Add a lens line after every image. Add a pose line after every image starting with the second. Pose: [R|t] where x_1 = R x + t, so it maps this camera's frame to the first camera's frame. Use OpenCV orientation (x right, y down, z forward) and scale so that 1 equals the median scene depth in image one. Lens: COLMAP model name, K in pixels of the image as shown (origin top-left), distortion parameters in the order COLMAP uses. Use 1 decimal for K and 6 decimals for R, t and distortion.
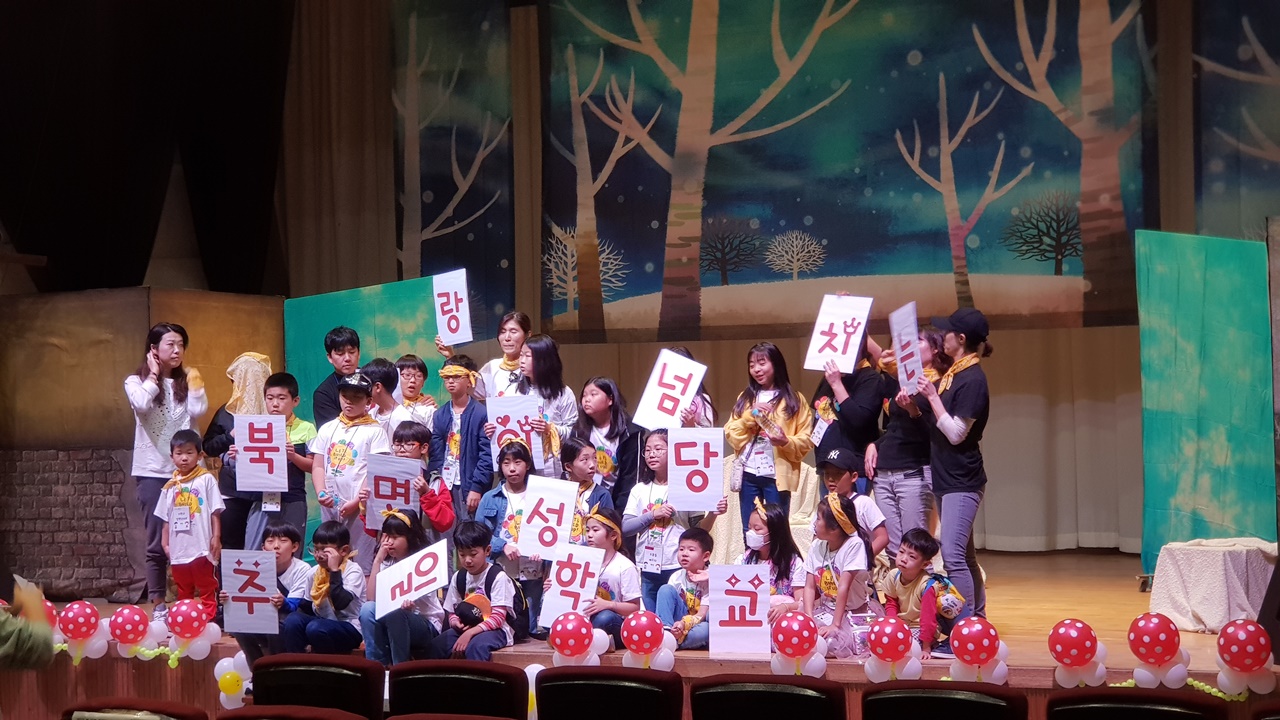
lens RADIAL K [[1887.6, 0, 639.3], [0, 1887.6, 367.7], [0, 0, 1]] dist [0.145215, 0.000000]
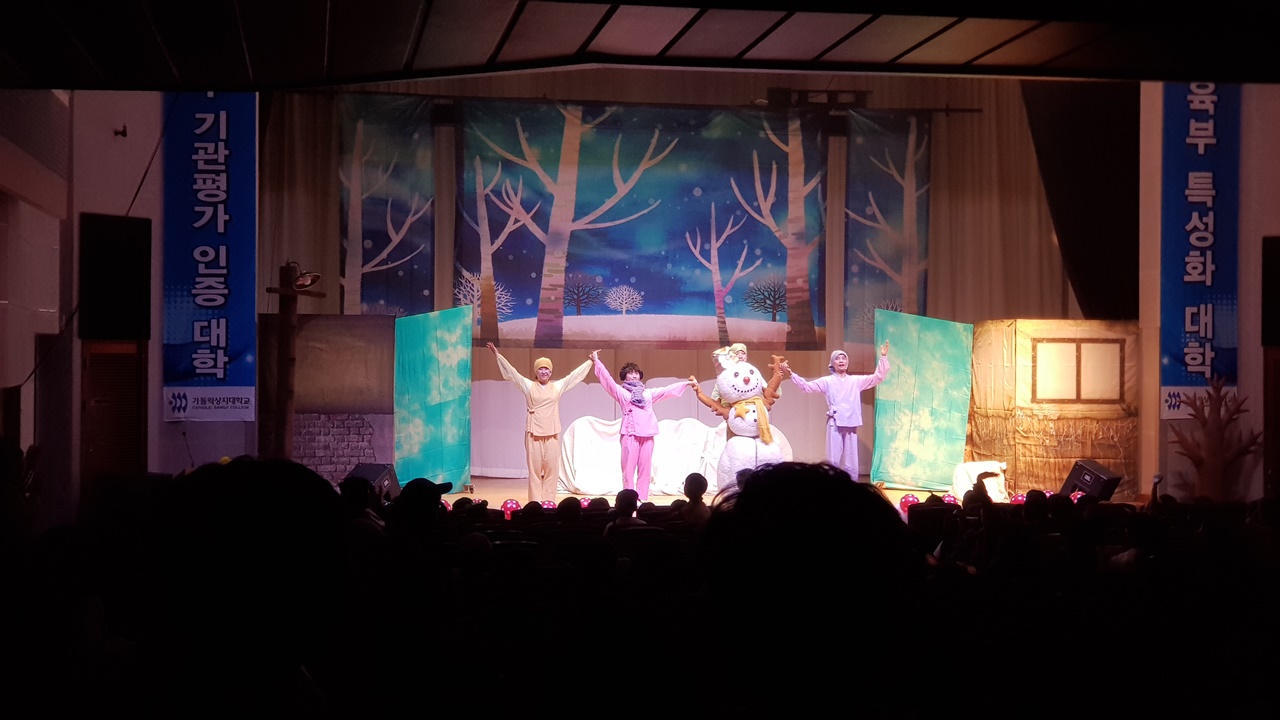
lens RADIAL K [[1887.6, 0, 640.3], [0, 1887.6, 358.4], [0, 0, 1]] dist [0.145215, 0.000000]
pose [[0.824878, 0.025075, 0.564754, -0.855508], [-0.036738, 0.999282, 0.009292, -0.023998], [-0.564116, -0.028413, 0.825207, -0.394861]]
